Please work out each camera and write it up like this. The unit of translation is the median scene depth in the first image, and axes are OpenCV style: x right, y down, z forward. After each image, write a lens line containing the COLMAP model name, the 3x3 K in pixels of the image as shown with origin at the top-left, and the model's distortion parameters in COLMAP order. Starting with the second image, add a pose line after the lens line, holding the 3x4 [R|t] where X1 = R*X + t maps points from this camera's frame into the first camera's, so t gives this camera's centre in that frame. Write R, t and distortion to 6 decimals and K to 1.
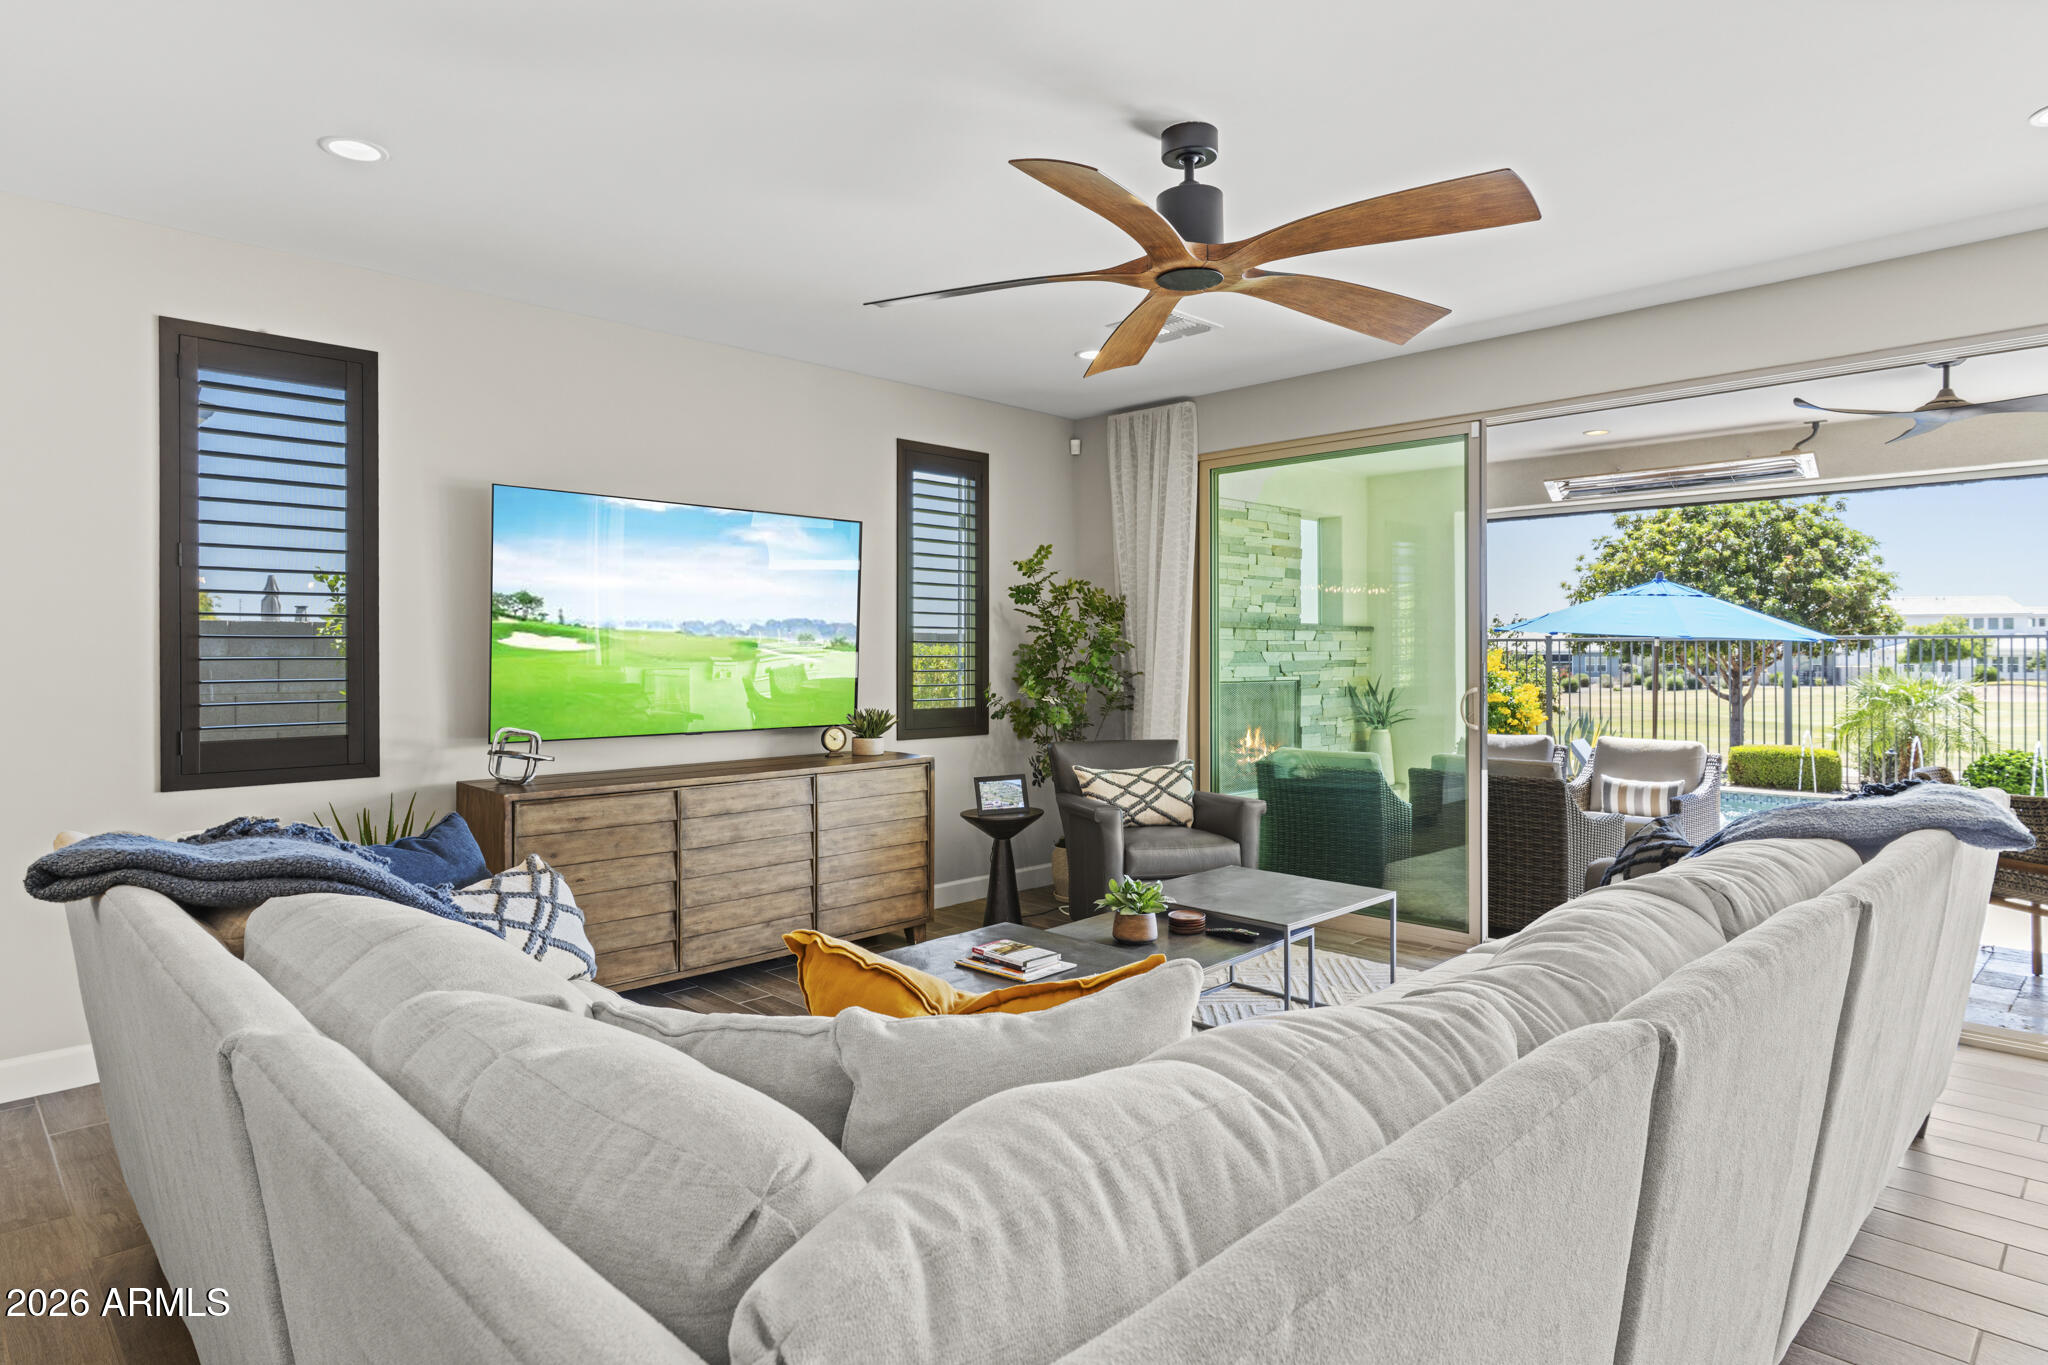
lens RADIAL K [[1140.9, 0, 1017.9], [0, 1140.9, 653.3], [0, 0, 1]] dist [0.000914, 0.001670]
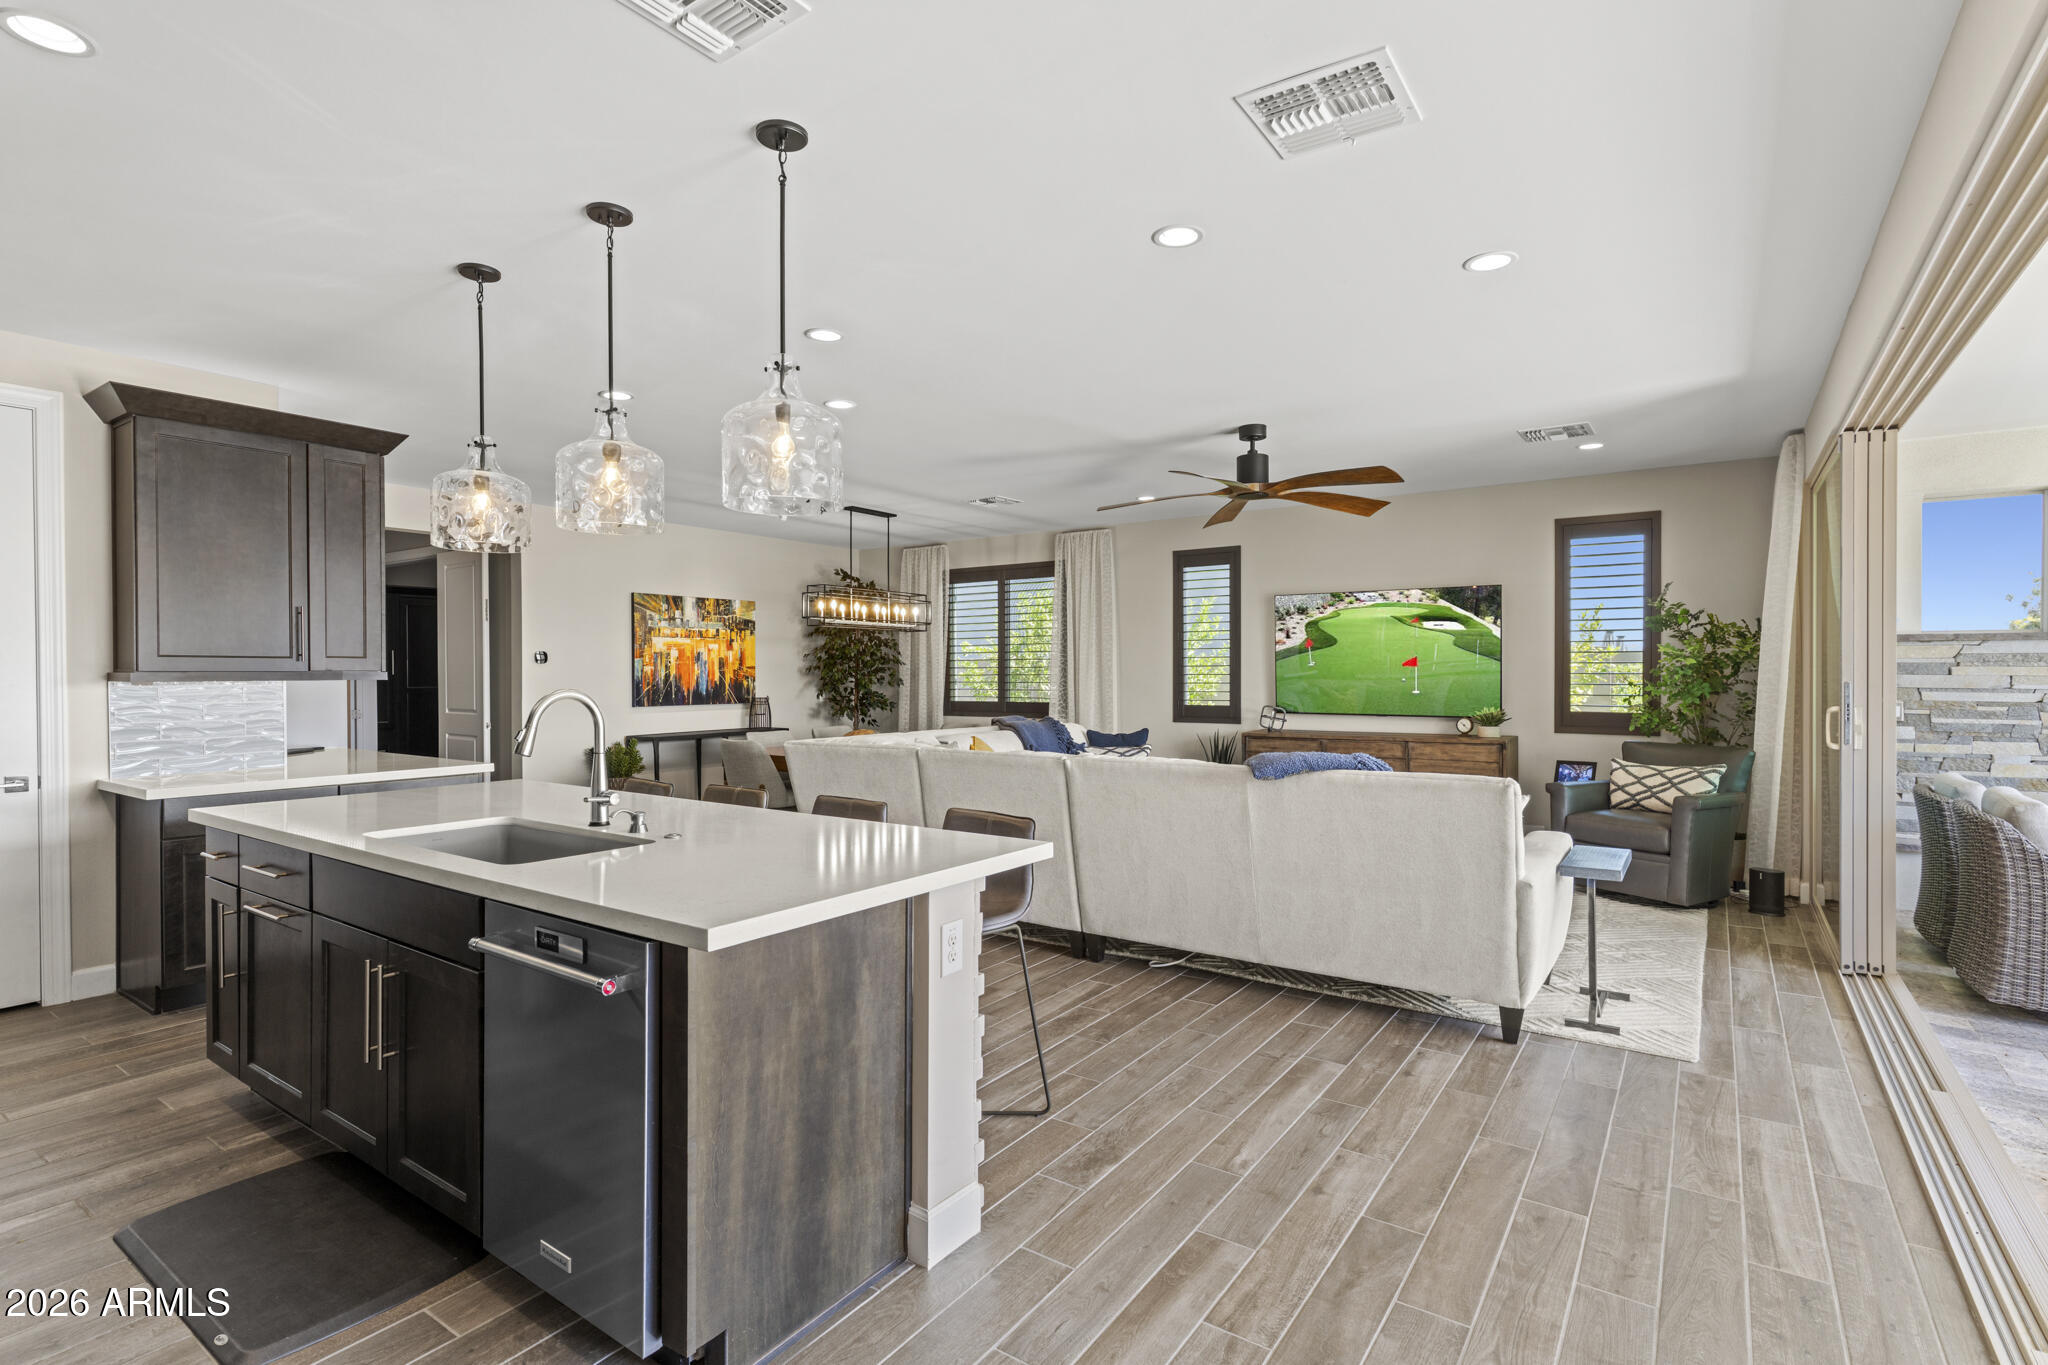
lens RADIAL K [[980.5, 0, 1022.5], [0, 980.5, 672.7], [0, 0, 1]] dist [0.004608, -0.000771]
pose [[0.176485, 0.001986, -0.984301, 0.904255], [0.004251, 0.999987, 0.002780, -0.004127], [0.984294, -0.004675, 0.176474, 0.124456]]
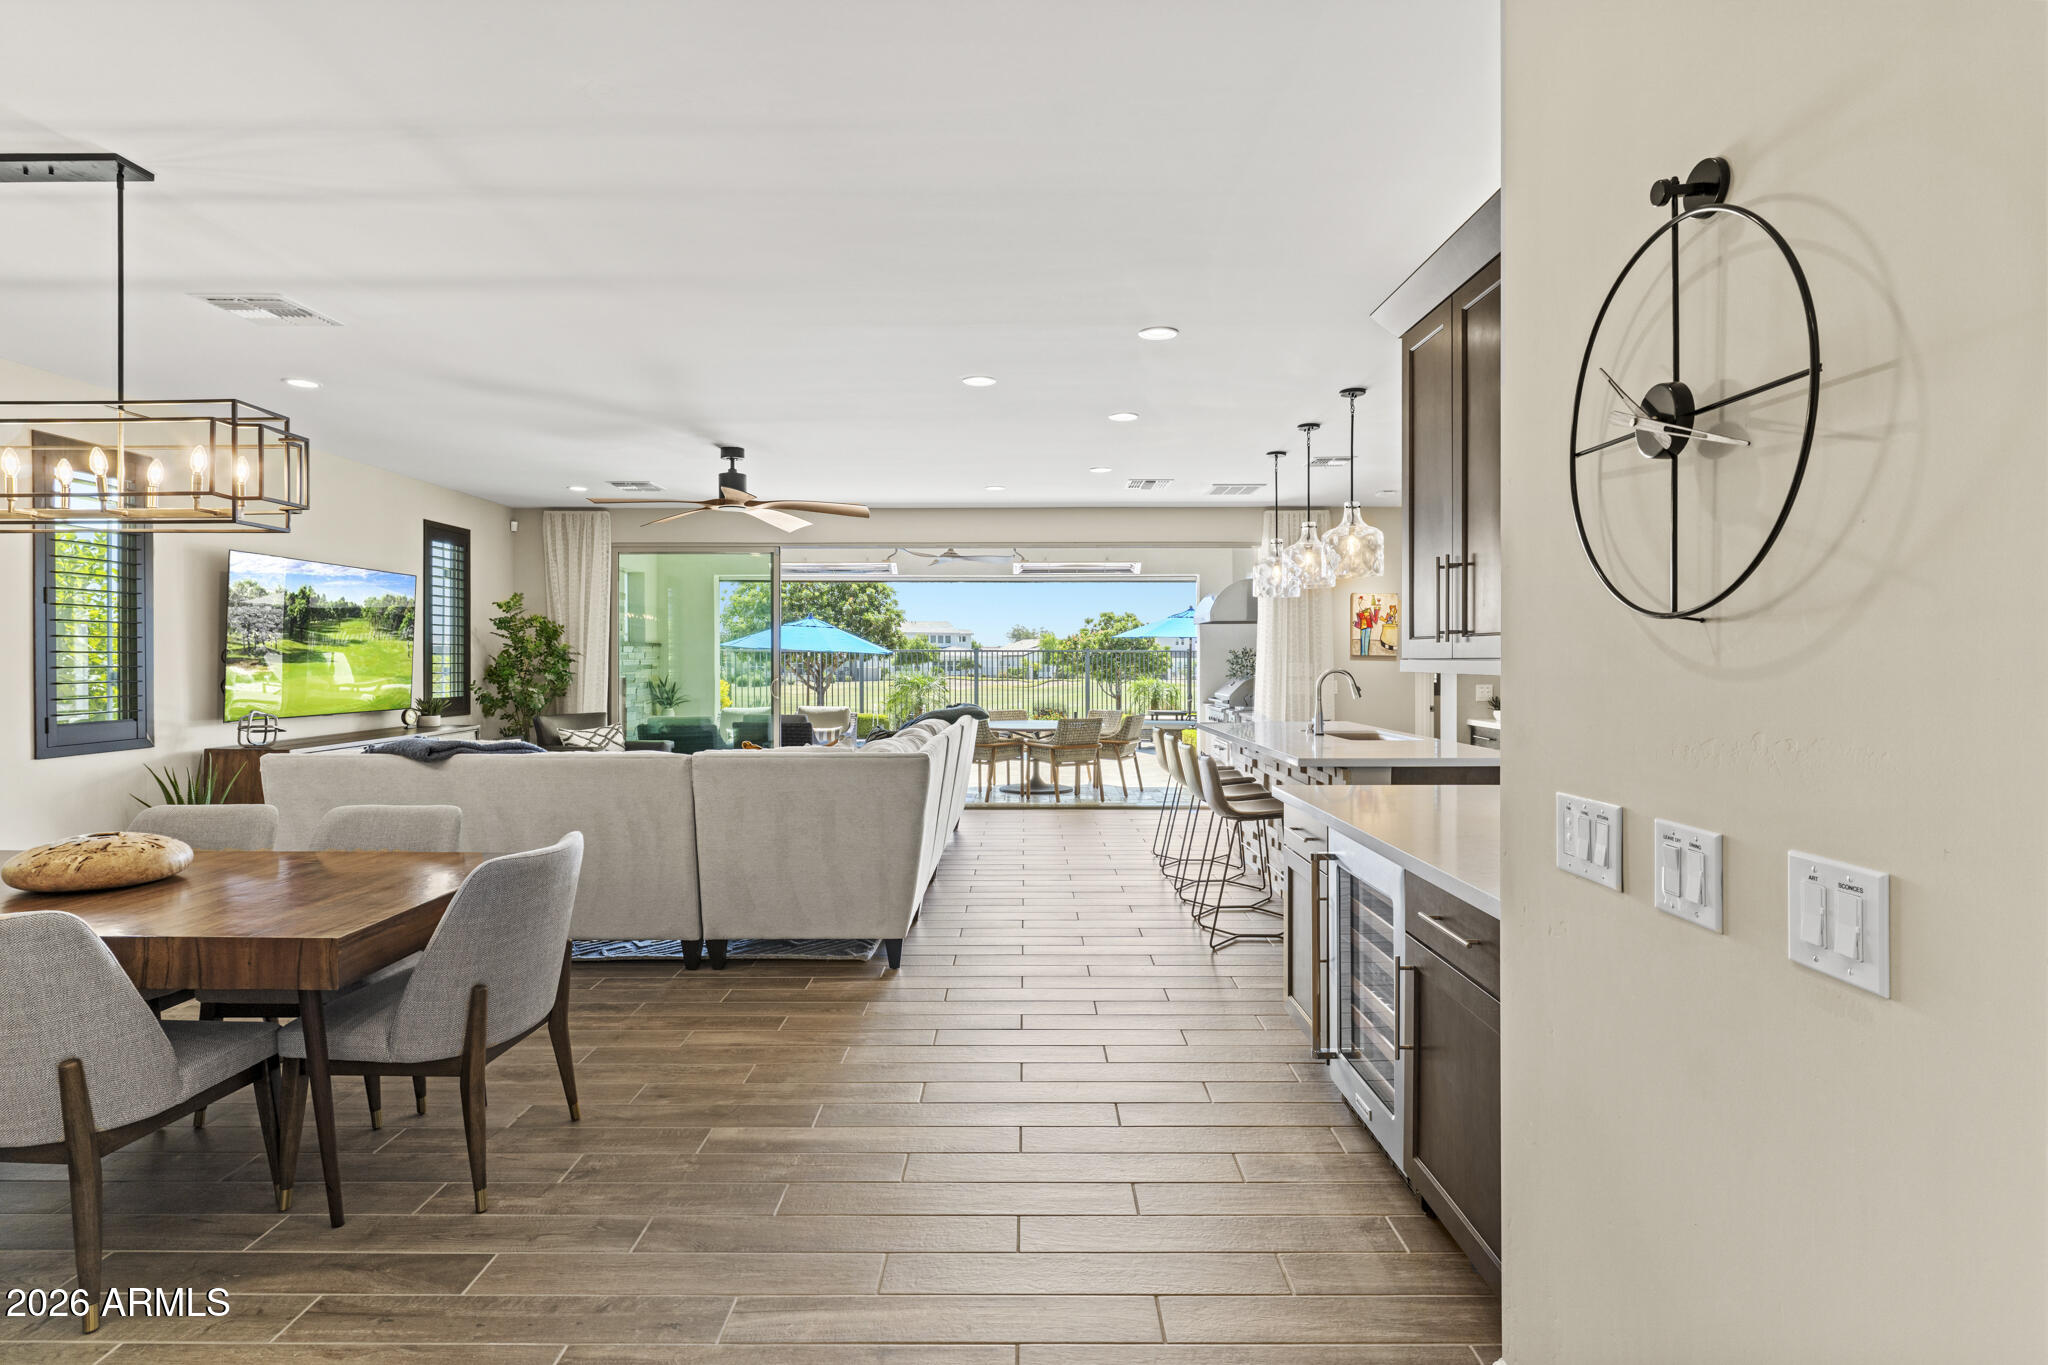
lens RADIAL K [[1007.2, 0, 1019.7], [0, 1007.2, 670.3], [0, 0, 1]] dist [-0.000844, 0.001353]
pose [[0.705334, -0.007330, 0.708837, -0.458501], [-0.001512, 0.999929, 0.011845, -0.004884], [-0.708873, -0.009426, 0.705273, -0.462616]]
